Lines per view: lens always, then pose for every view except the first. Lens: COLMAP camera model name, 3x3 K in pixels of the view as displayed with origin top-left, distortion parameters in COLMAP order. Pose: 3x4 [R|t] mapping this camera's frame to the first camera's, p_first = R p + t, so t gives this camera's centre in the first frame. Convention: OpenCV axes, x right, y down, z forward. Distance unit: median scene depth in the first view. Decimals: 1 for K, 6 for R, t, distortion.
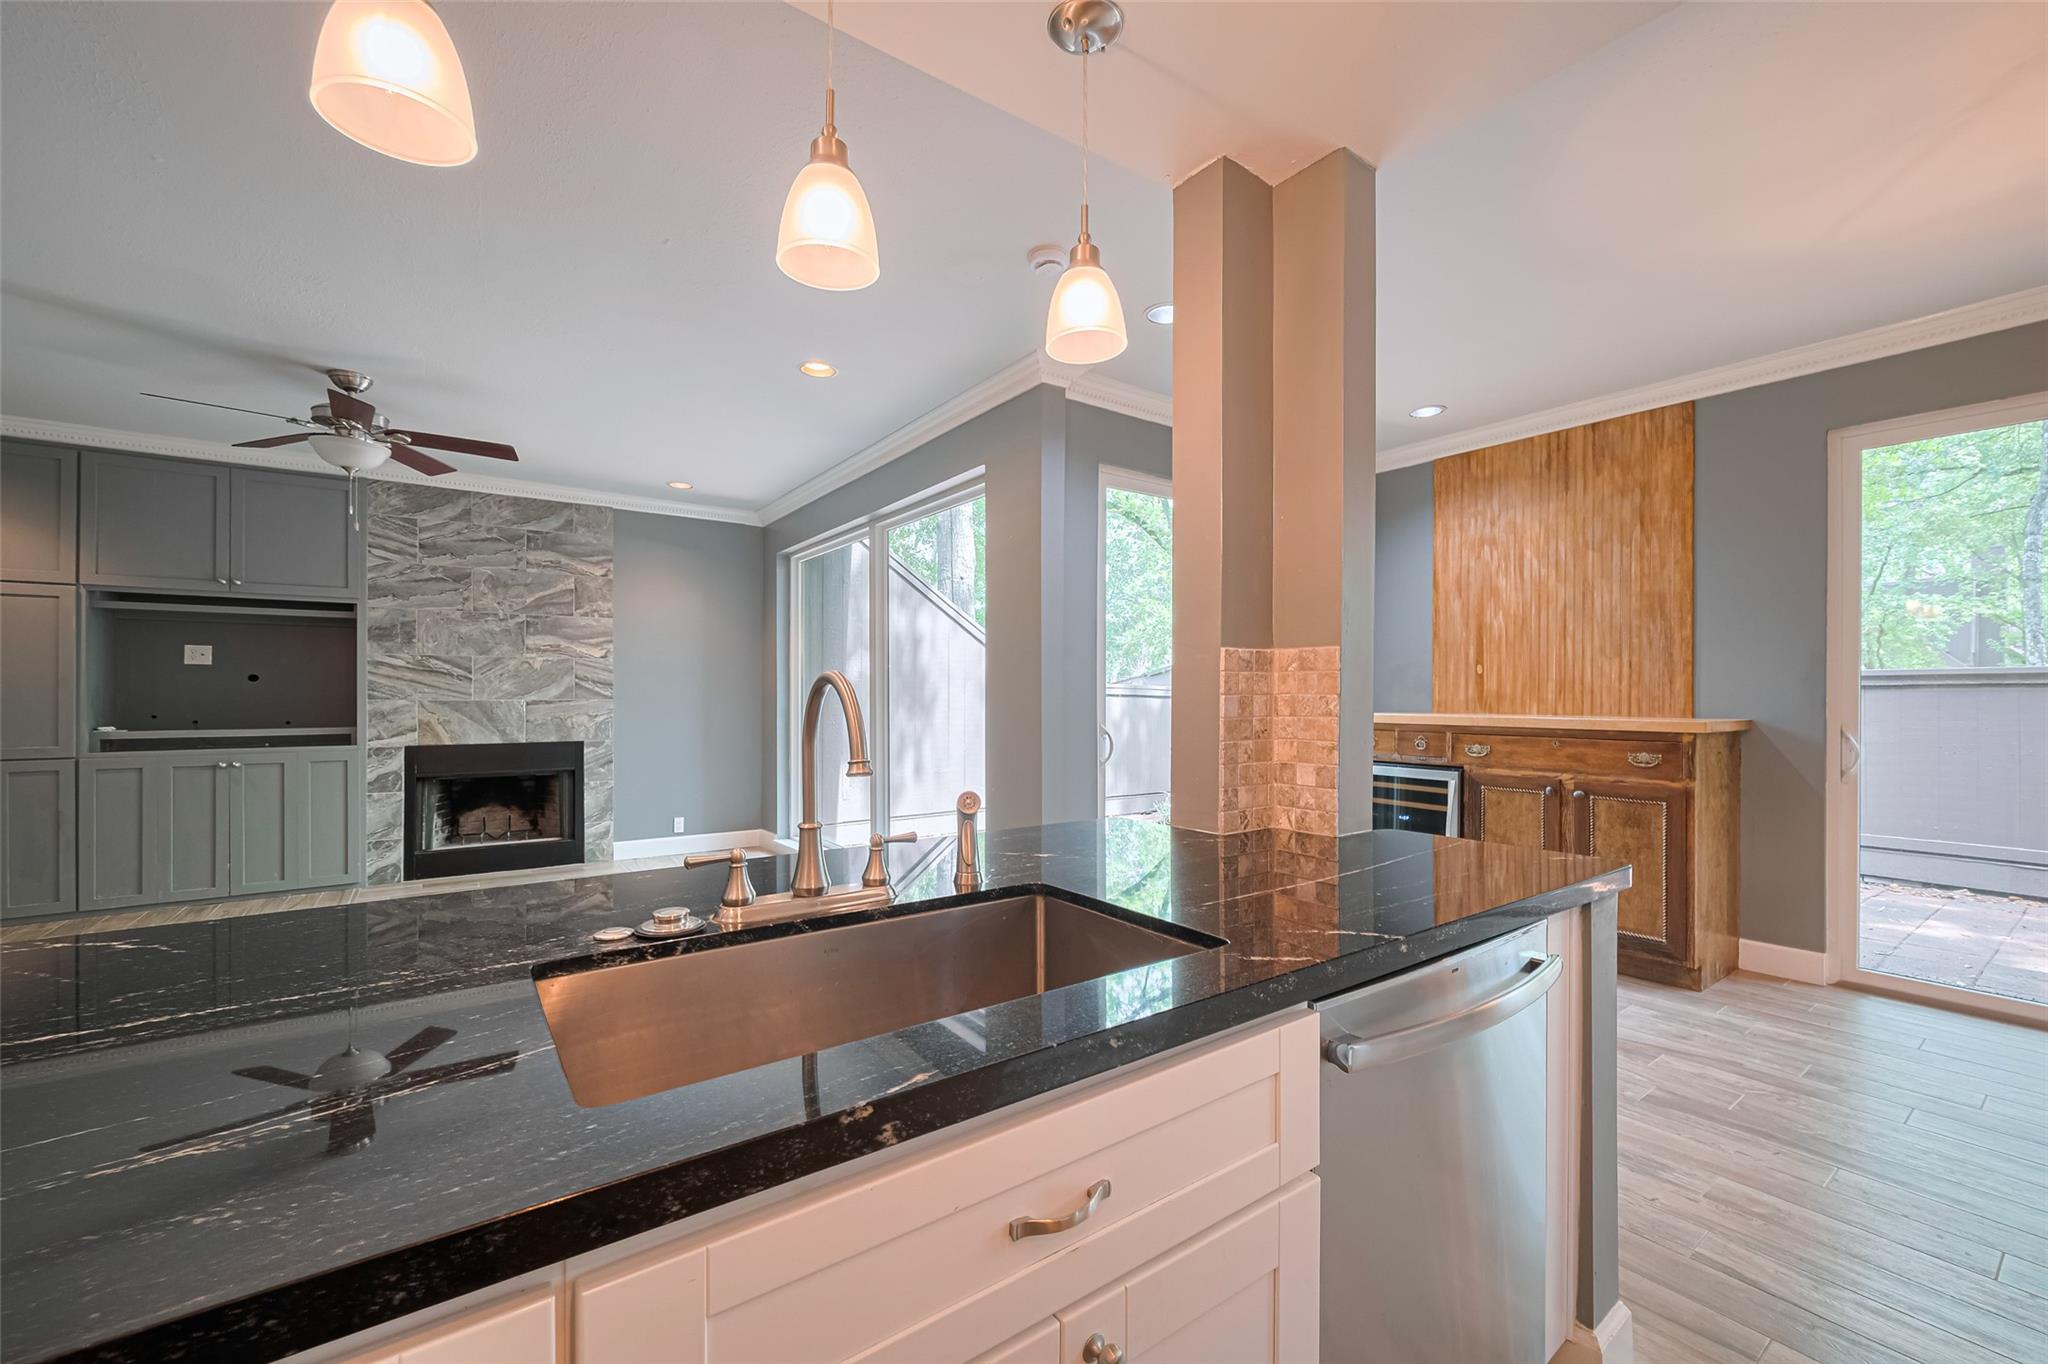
lens RADIAL K [[852.5, 0, 1057.1], [0, 852.5, 699.1], [0, 0, 1]] dist [-0.000714, -0.000192]
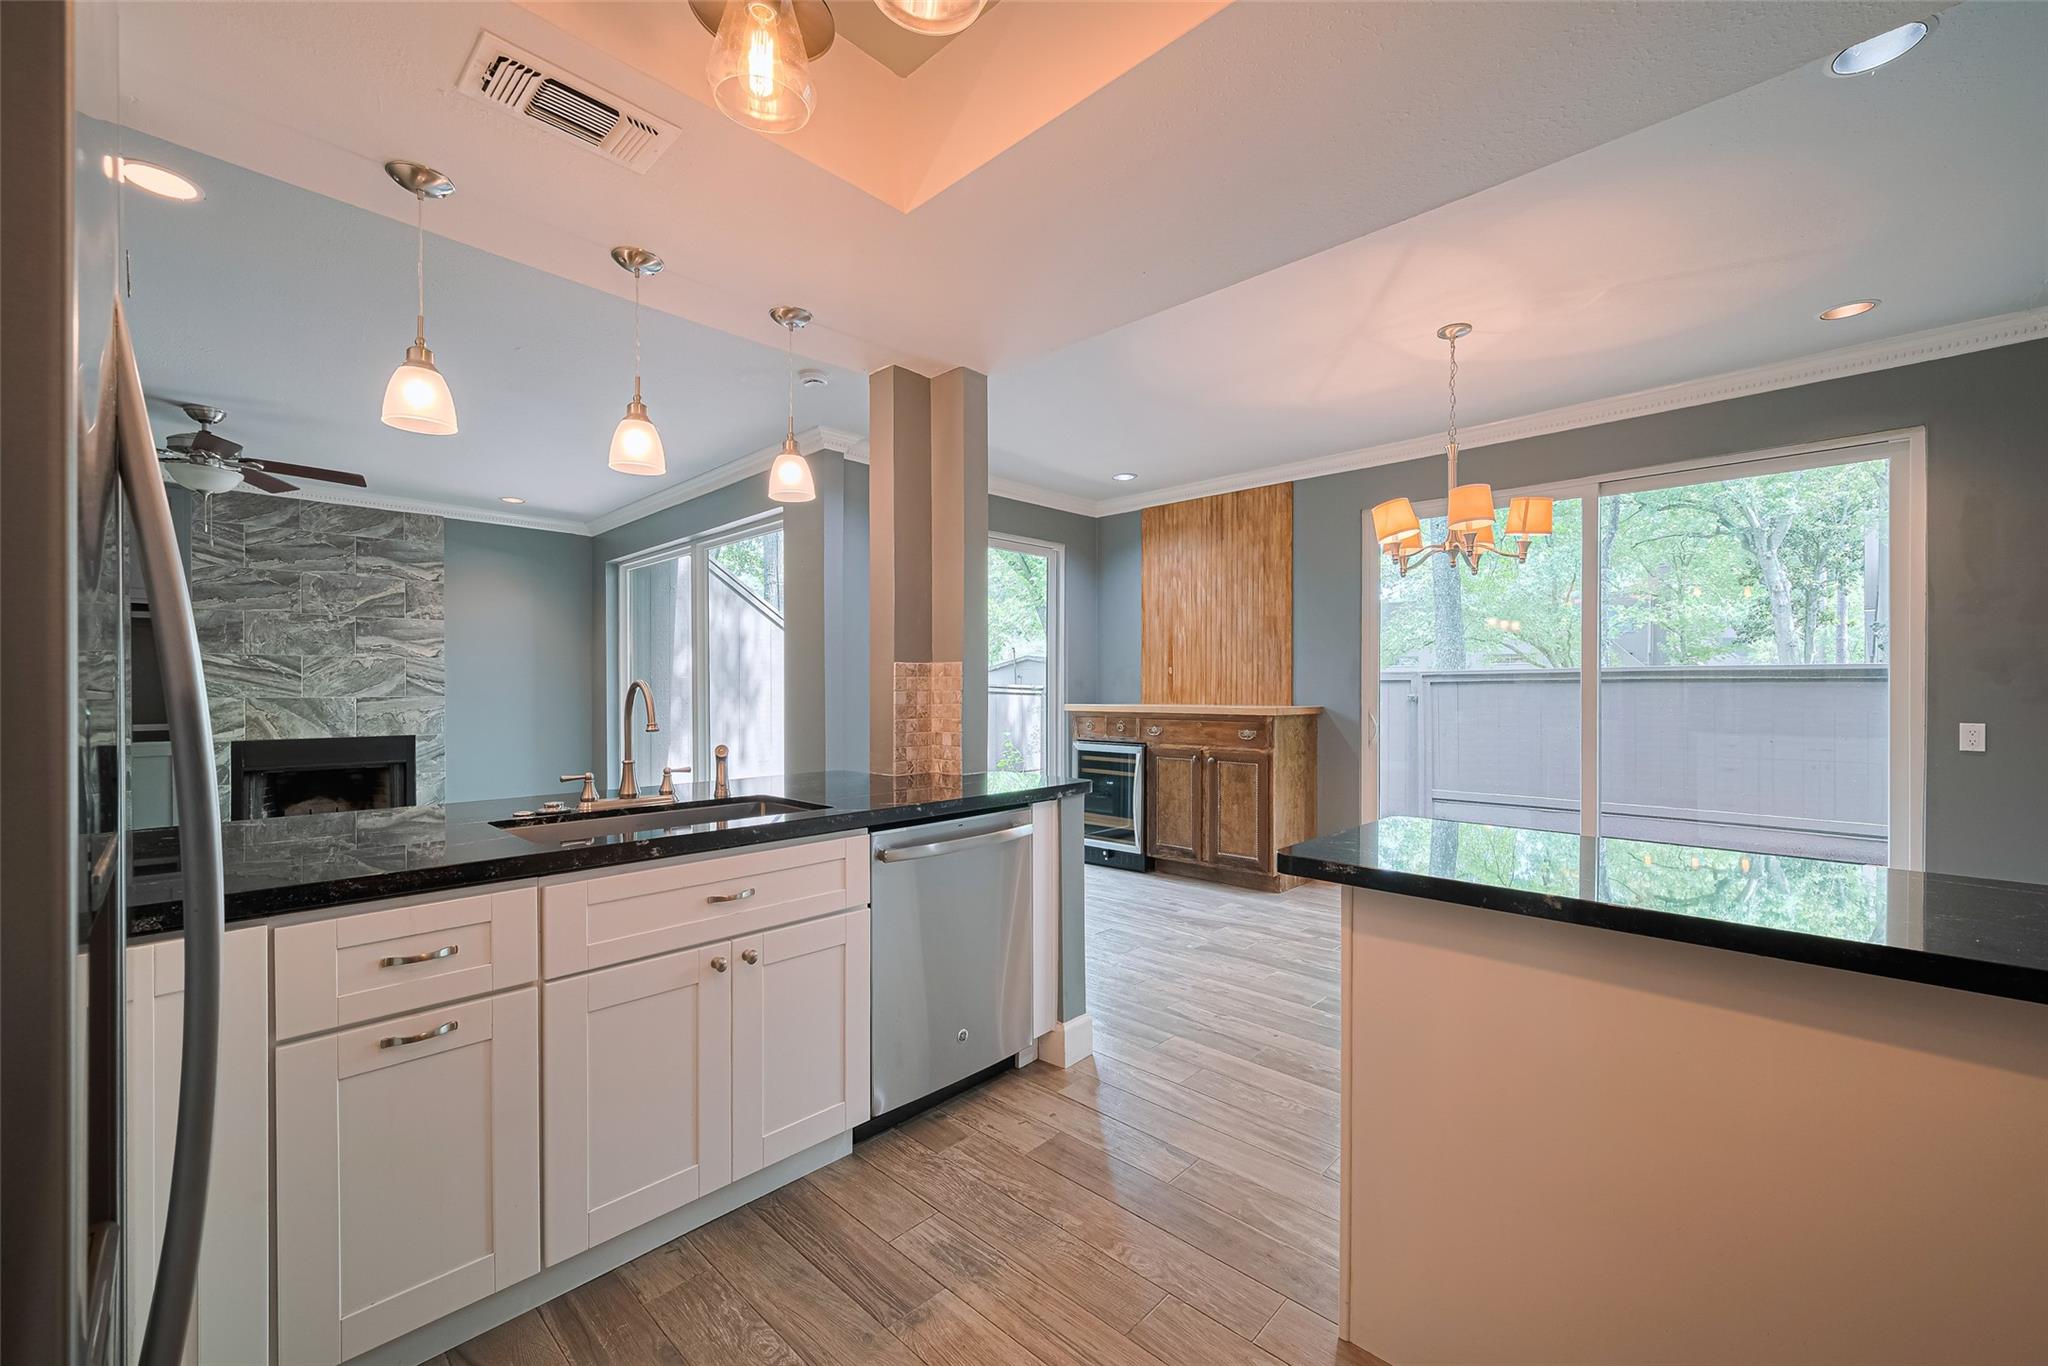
lens RADIAL K [[829.0, 0, 1015.0], [0, 829.0, 692.7], [0, 0, 1]] dist [-0.000422, -0.000147]
pose [[0.990039, -0.003541, 0.140752, 0.083247], [0.003766, 0.999992, -0.001335, 0.000533], [-0.140746, 0.001852, 0.990044, -0.261363]]
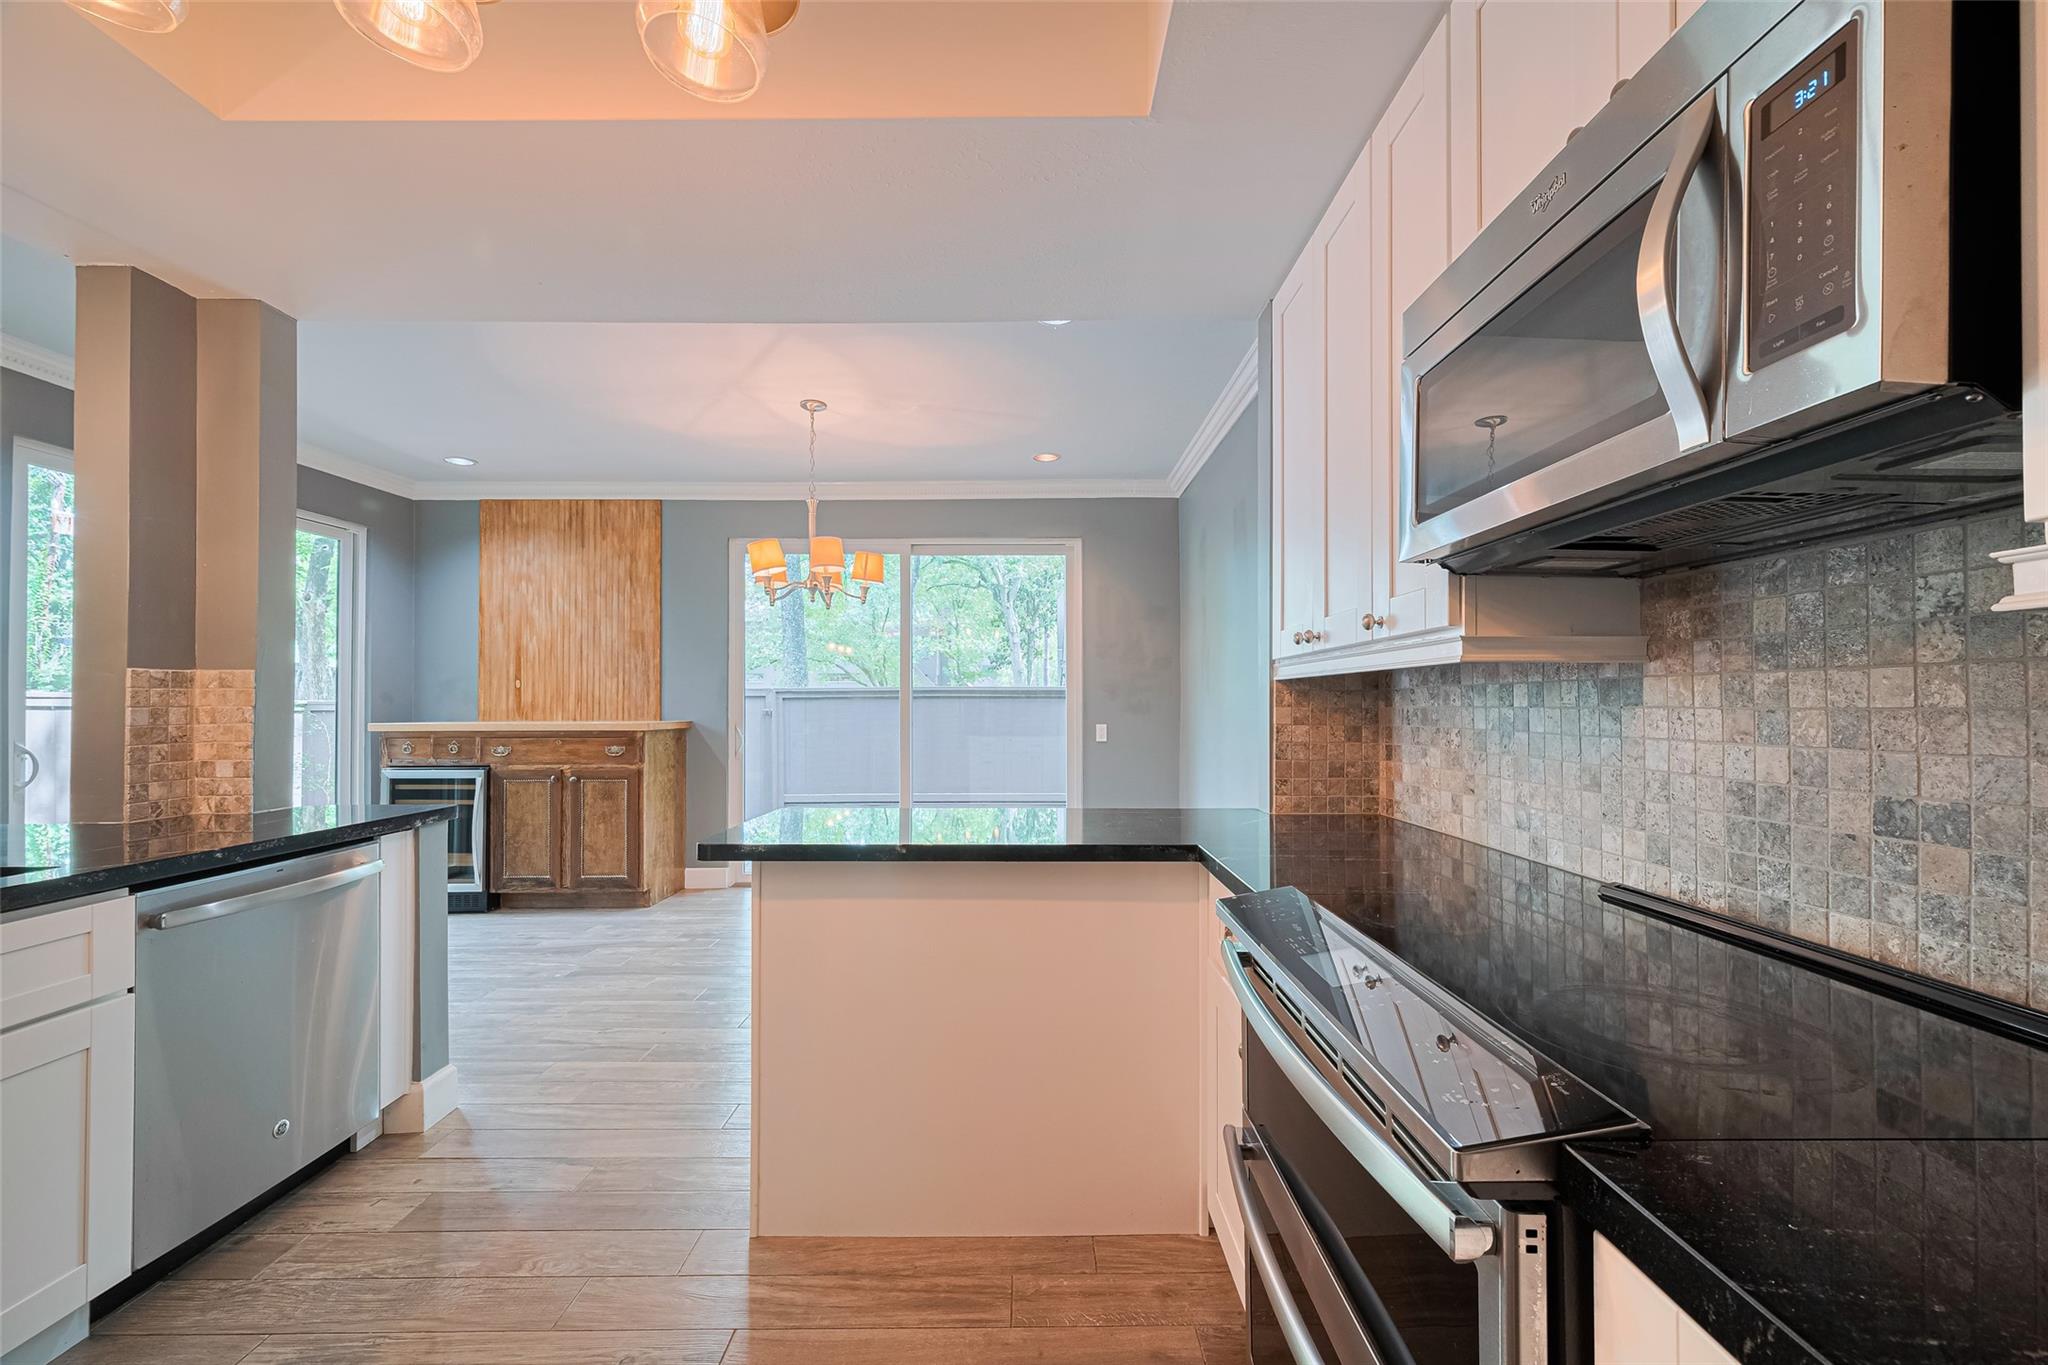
lens RADIAL K [[833.9, 0, 1030.0], [0, 833.9, 695.2], [0, 0, 1]] dist [0.000825, 0.000176]
pose [[0.617439, 0.004779, 0.786604, 0.021656], [0.007858, 0.999894, -0.012243, 0.001016], [-0.786580, 0.013741, 0.617336, -0.311548]]
